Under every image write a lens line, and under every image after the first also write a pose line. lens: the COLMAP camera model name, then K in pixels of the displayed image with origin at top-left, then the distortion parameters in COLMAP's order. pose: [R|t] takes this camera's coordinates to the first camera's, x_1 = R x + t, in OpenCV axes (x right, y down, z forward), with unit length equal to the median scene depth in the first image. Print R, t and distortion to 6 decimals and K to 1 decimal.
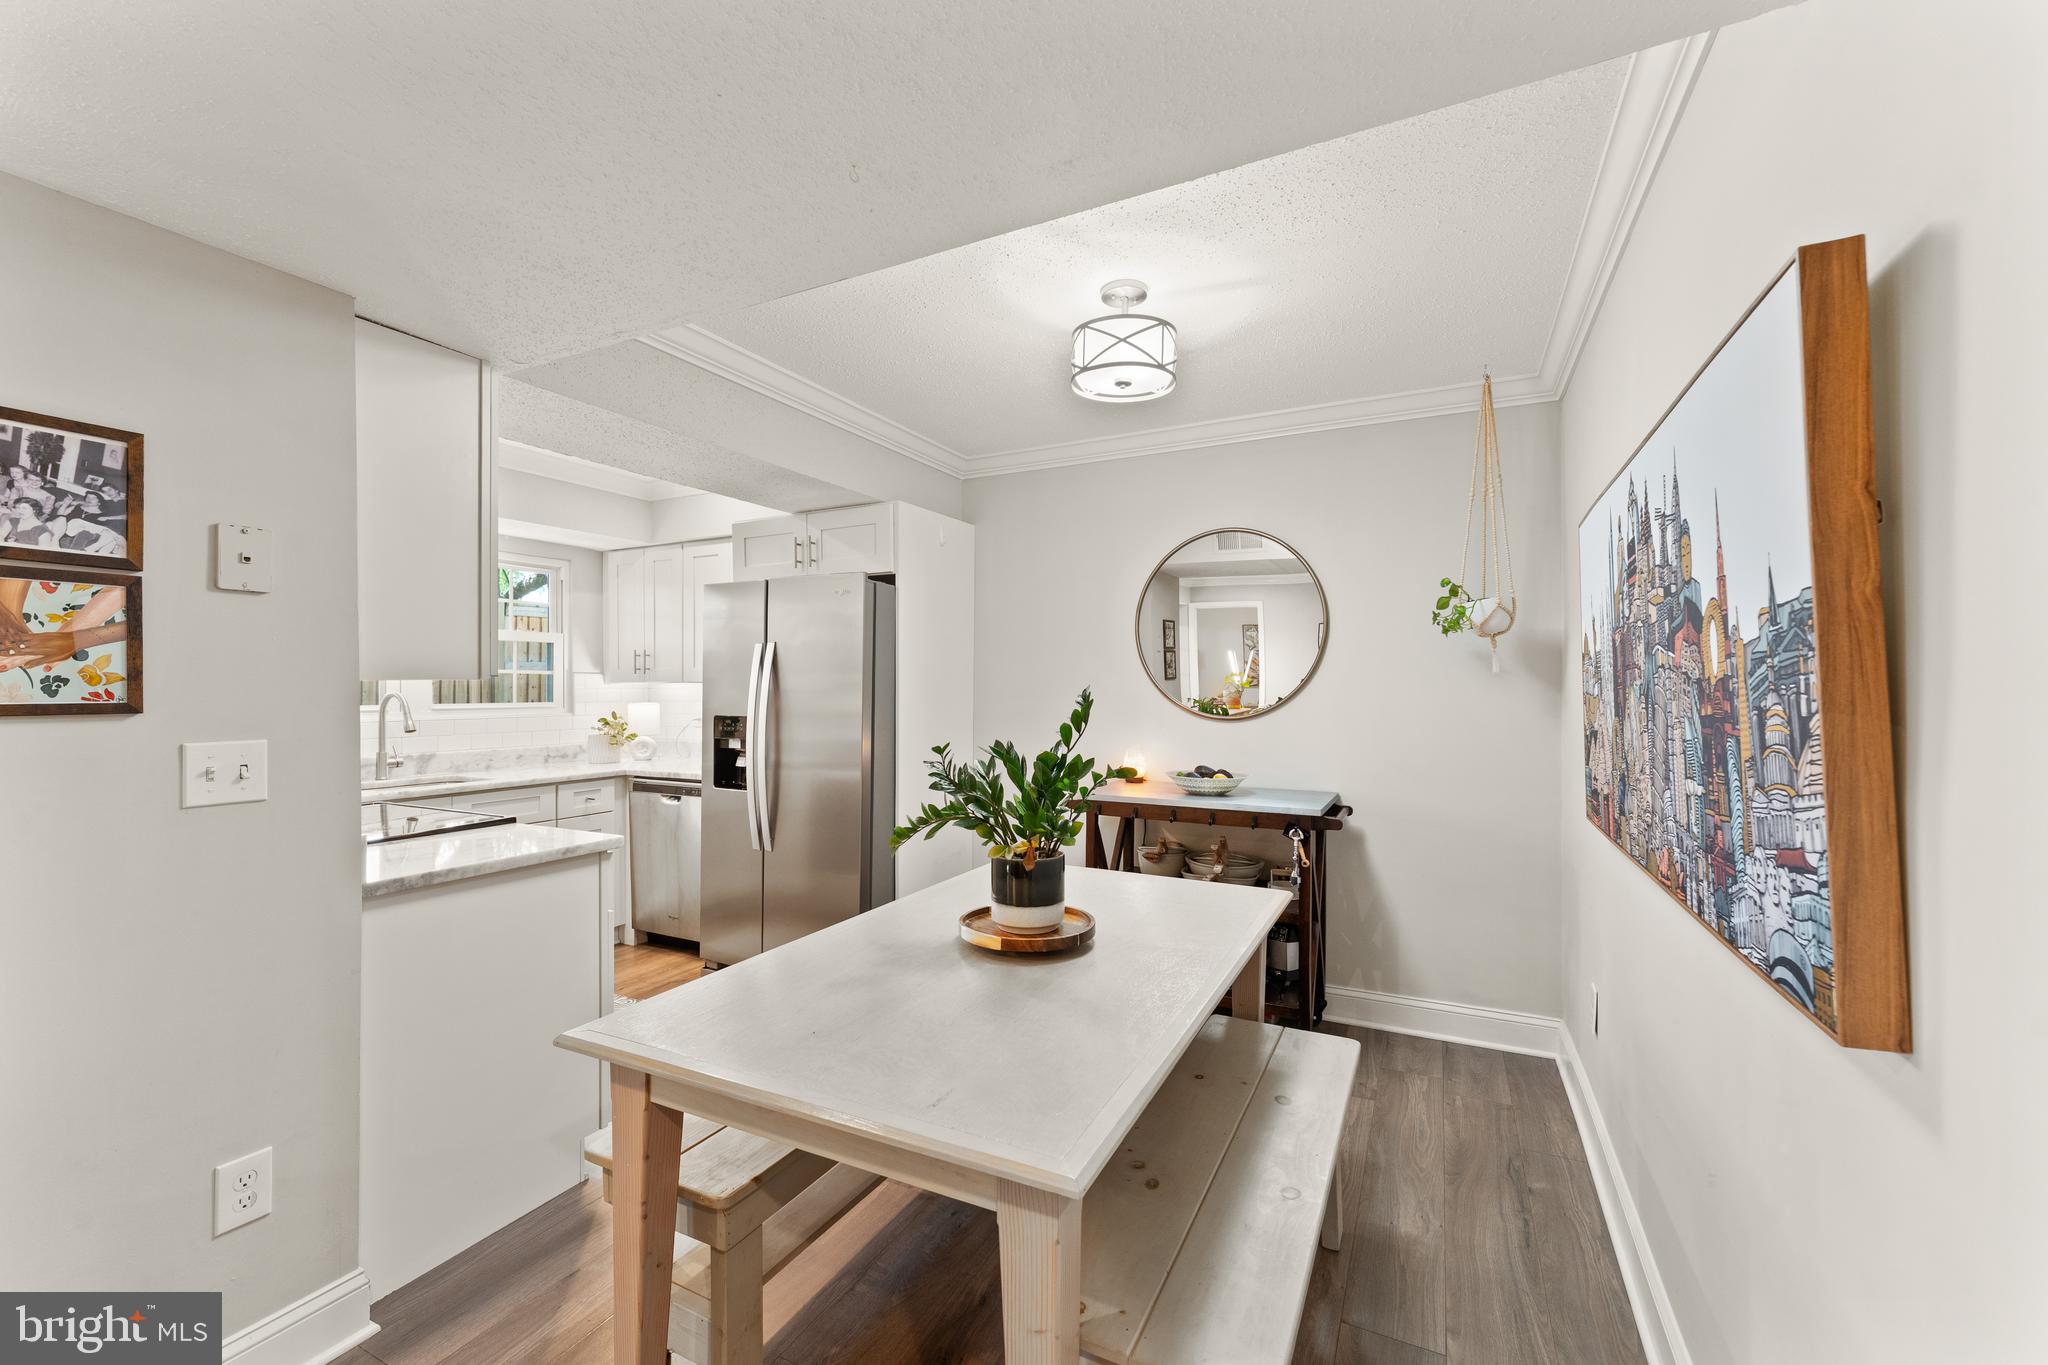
lens RADIAL K [[822.4, 0, 1025.8], [0, 822.4, 688.9], [0, 0, 1]] dist [-0.003079, 0.001303]
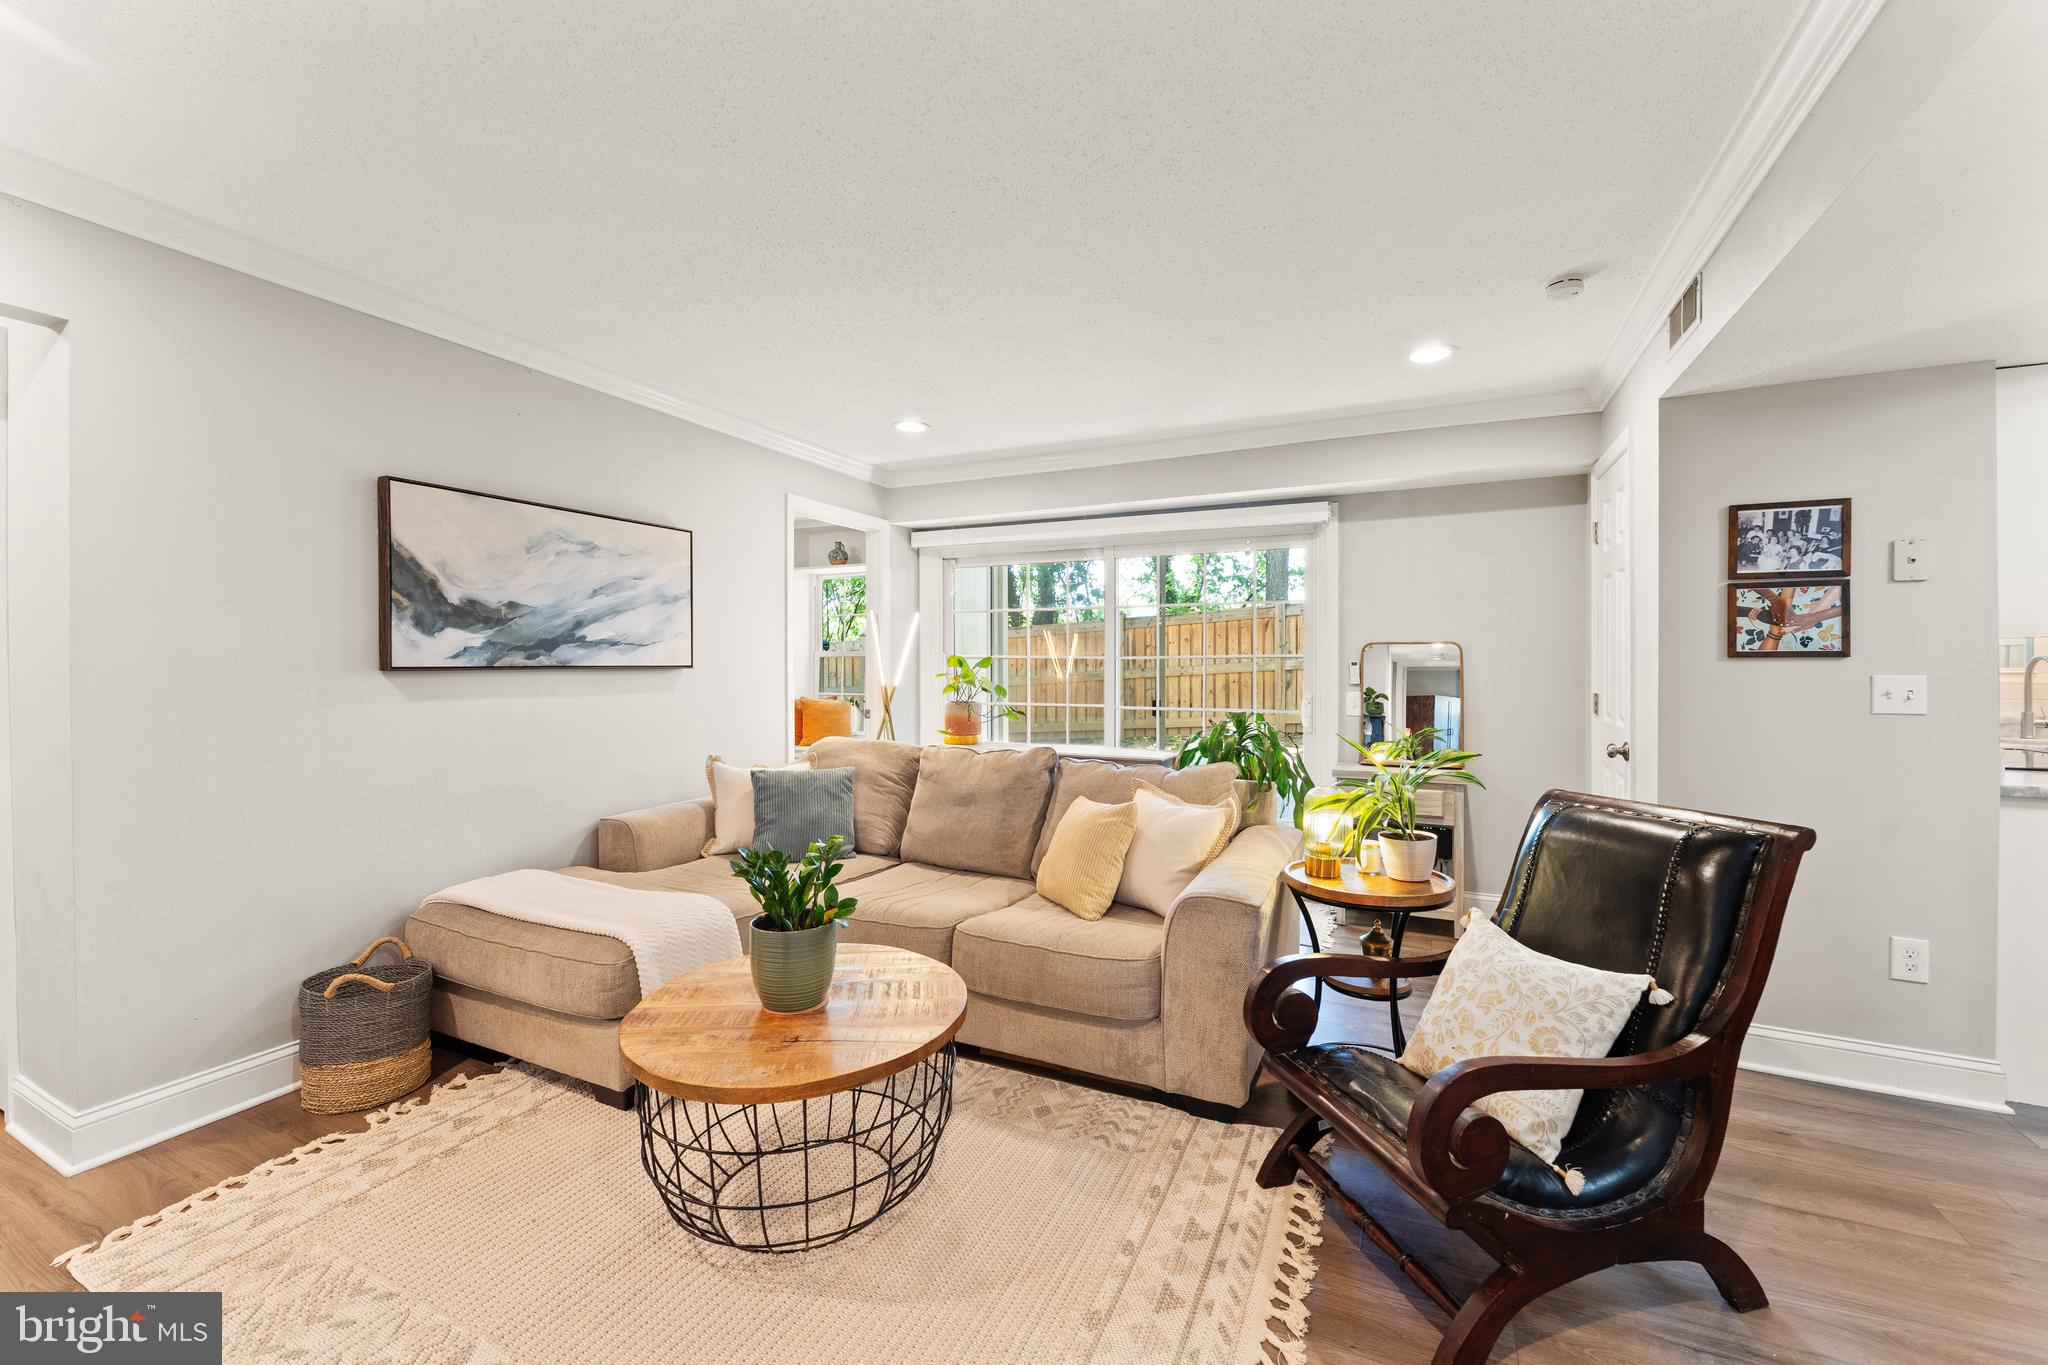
lens RADIAL K [[822.4, 0, 1029.5], [0, 822.4, 666.9], [0, 0, 1]] dist [-0.003079, 0.001303]
pose [[0.016951, 0.002644, -0.999853, 0.605534], [-0.001527, 0.999995, 0.002619, 0.045870], [0.999855, 0.001482, 0.016955, -0.730897]]
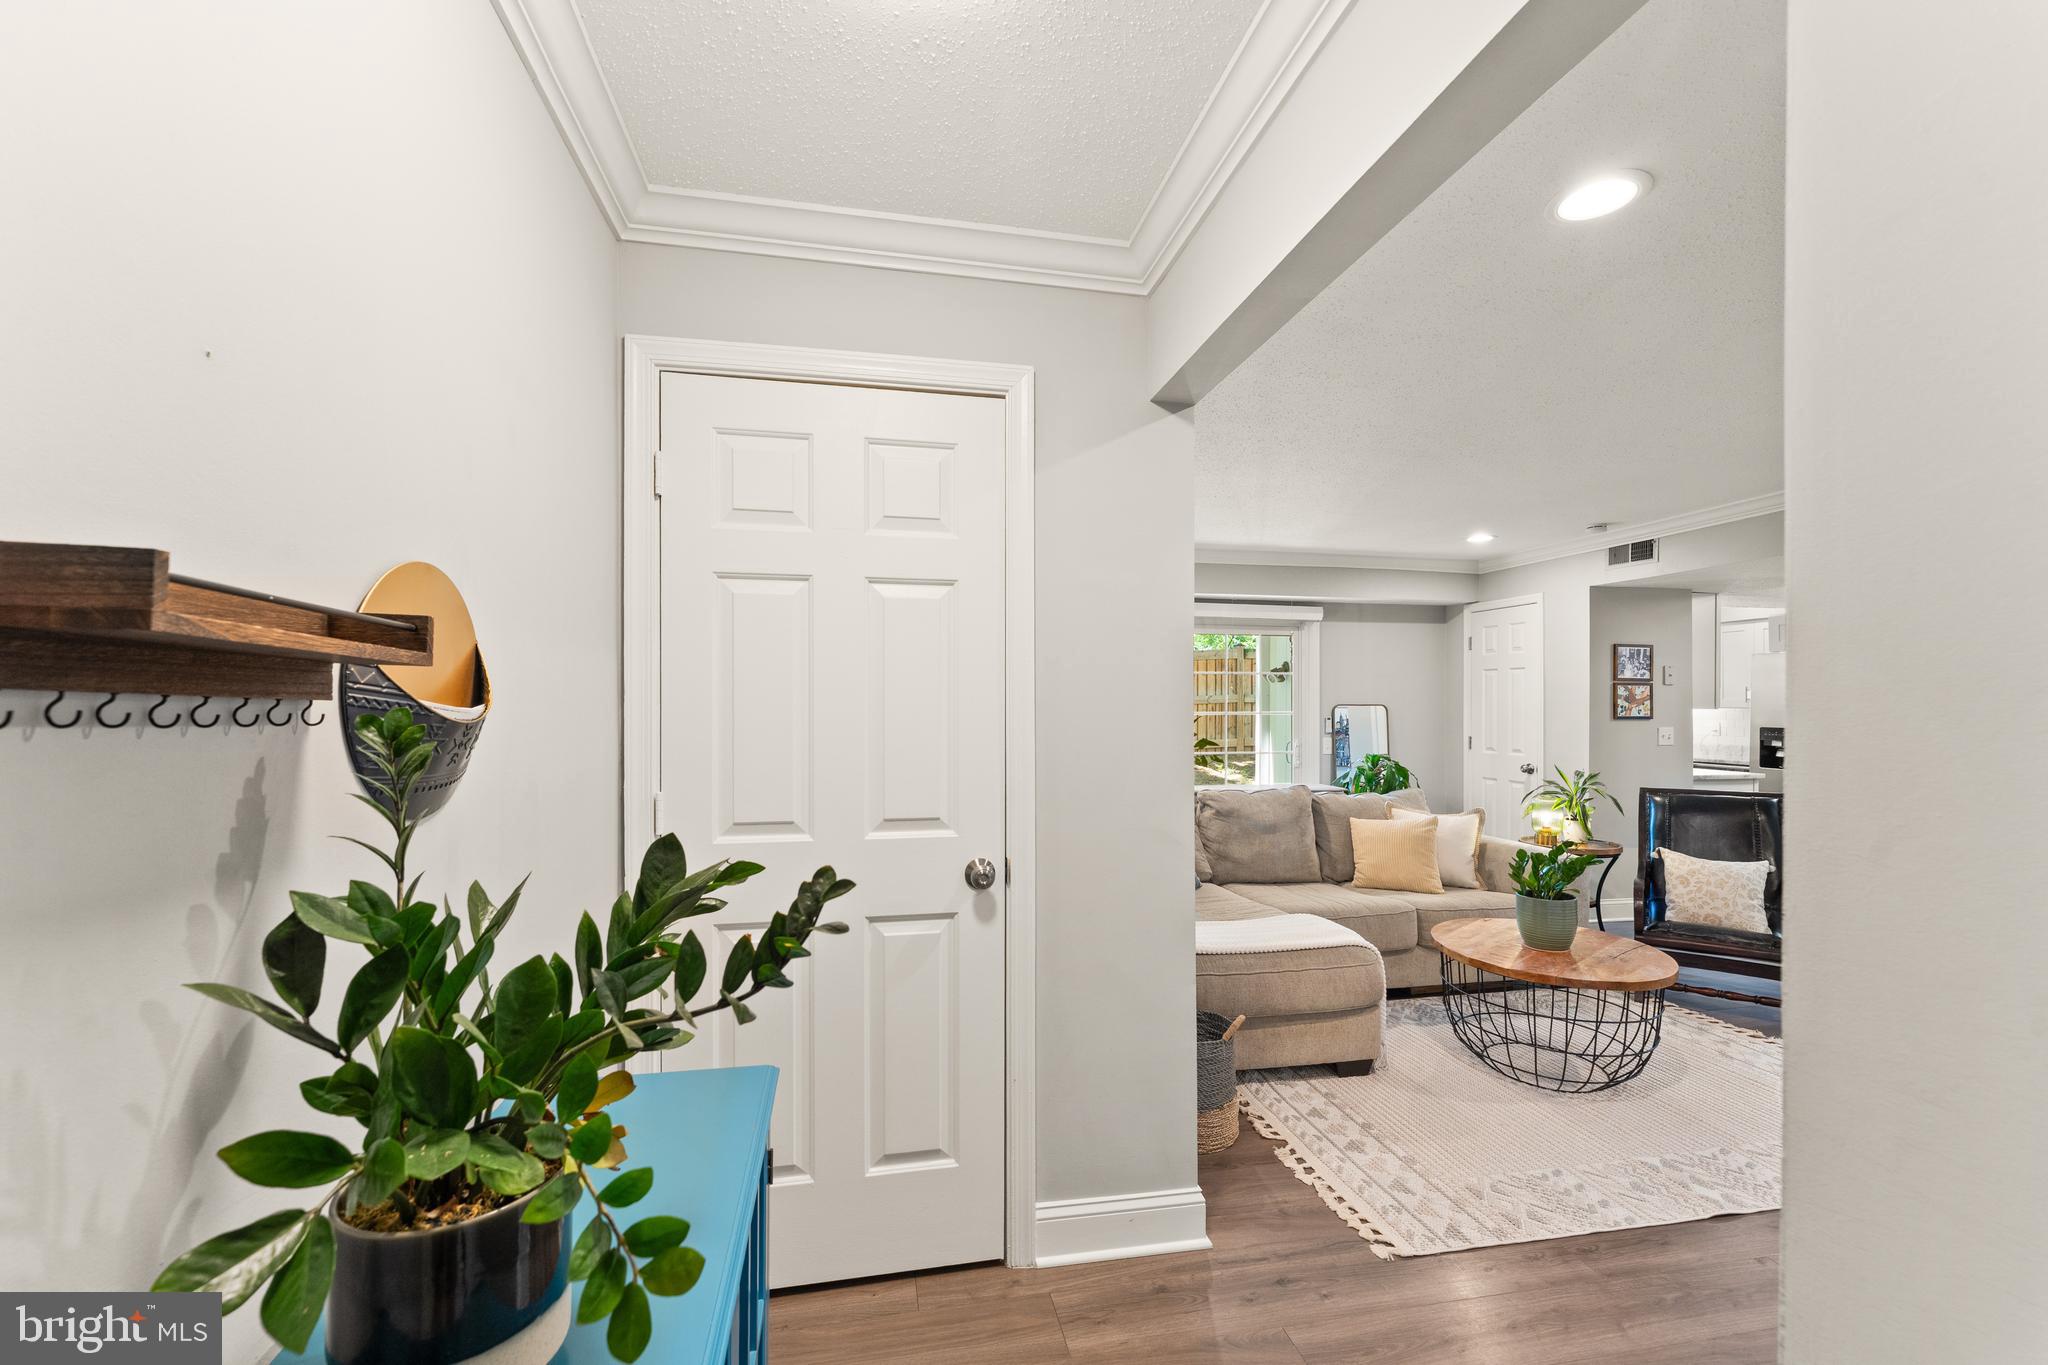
lens RADIAL K [[822.4, 0, 1025.2], [0, 822.4, 704.8], [0, 0, 1]] dist [-0.003079, 0.001303]
pose [[0.611269, 0.000225, -0.791423, 0.137363], [-0.003792, 0.999989, -0.002644, -0.014405], [0.791414, 0.004618, 0.611263, -3.340673]]
